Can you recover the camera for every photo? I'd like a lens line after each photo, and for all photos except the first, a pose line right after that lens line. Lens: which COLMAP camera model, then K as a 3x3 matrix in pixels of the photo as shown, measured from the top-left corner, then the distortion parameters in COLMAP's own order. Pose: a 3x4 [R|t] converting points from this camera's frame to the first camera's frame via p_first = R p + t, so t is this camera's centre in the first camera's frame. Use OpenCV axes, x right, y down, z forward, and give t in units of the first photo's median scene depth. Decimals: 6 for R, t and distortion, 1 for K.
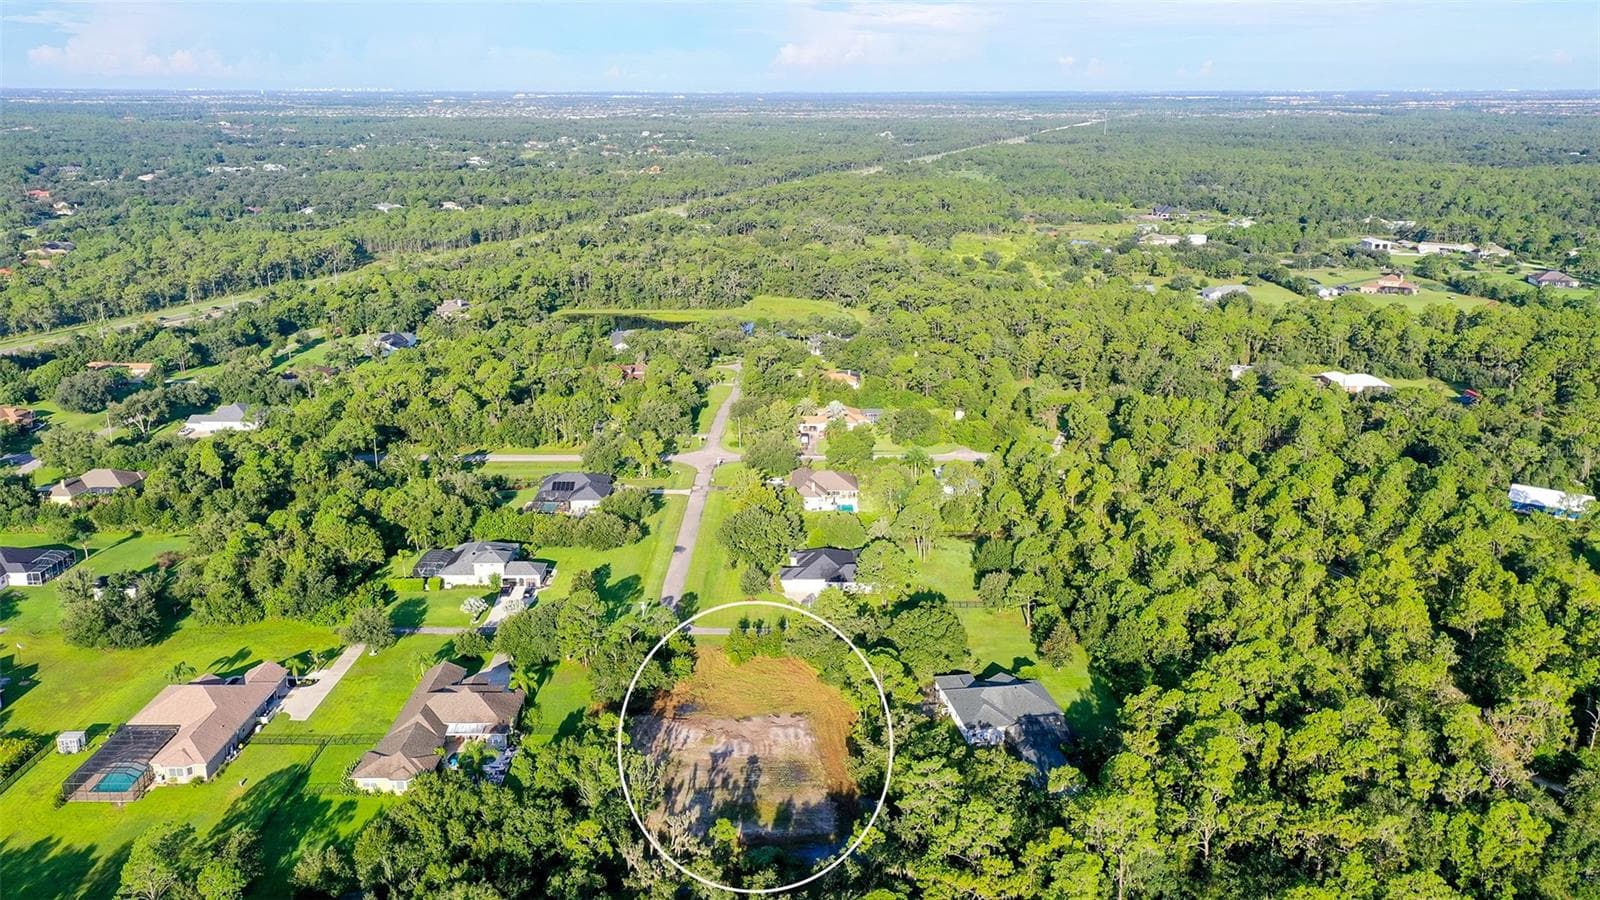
lens RADIAL K [[1268.7, 0, 800.0], [0, 1268.7, 450.0], [0, 0, 1]] dist [0.027473, 0.003568]
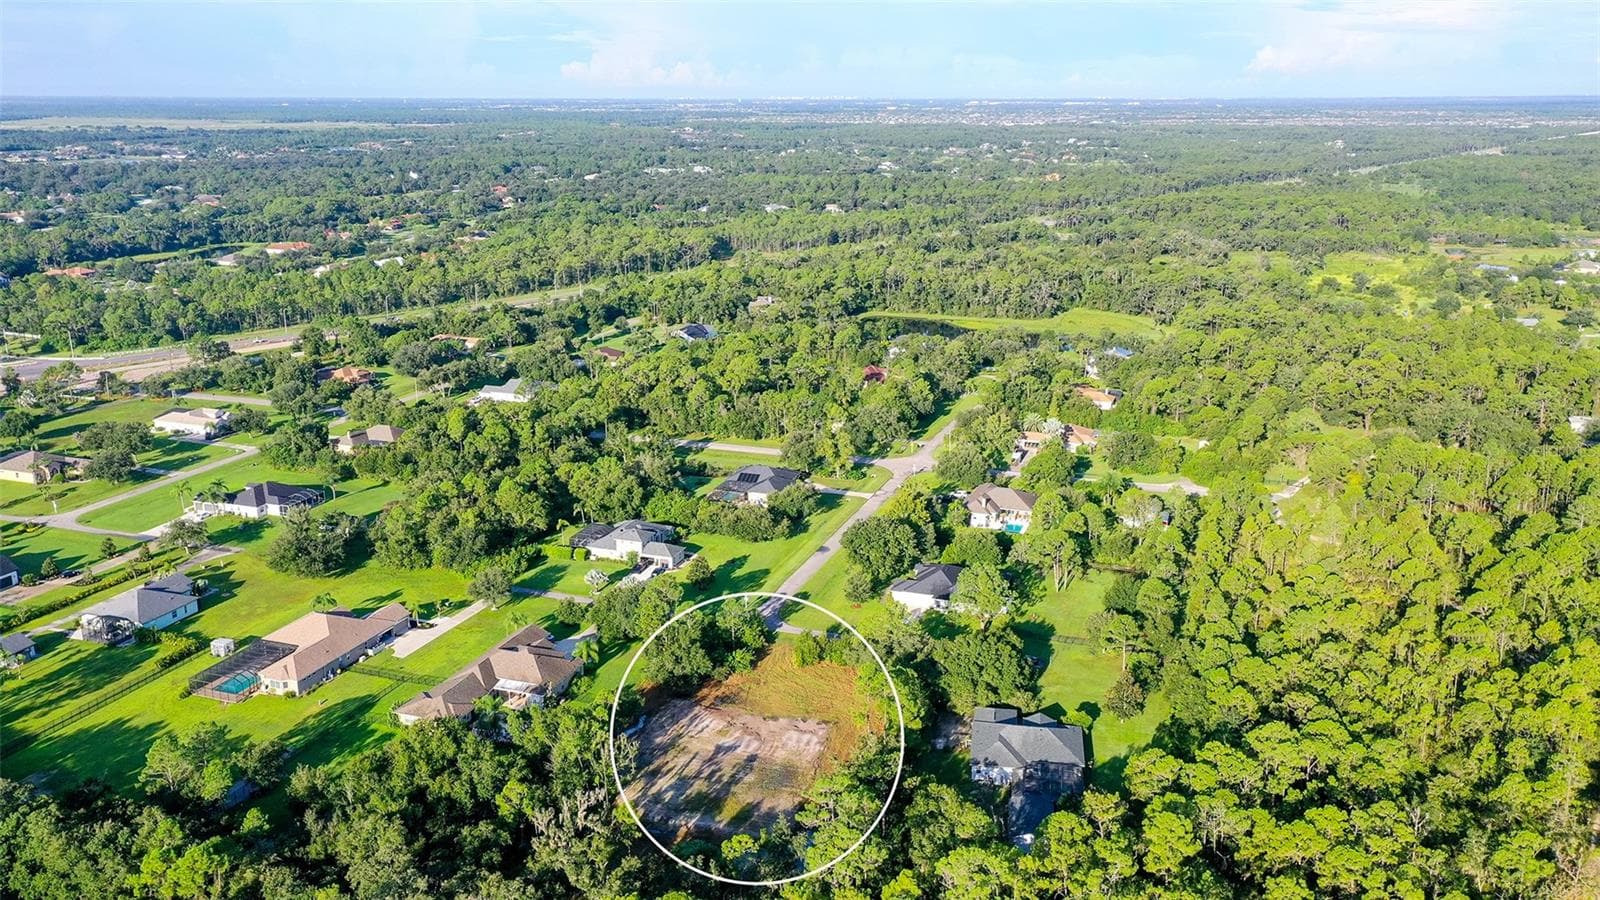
lens RADIAL K [[1268.7, 0, 800.0], [0, 1268.7, 450.0], [0, 0, 1]] dist [0.027473, 0.003568]
pose [[0.943735, 0.088676, -0.318593, 0.198272], [-0.090288, 0.995868, 0.009735, -0.008764], [0.318140, 0.019578, 0.947842, 0.033542]]
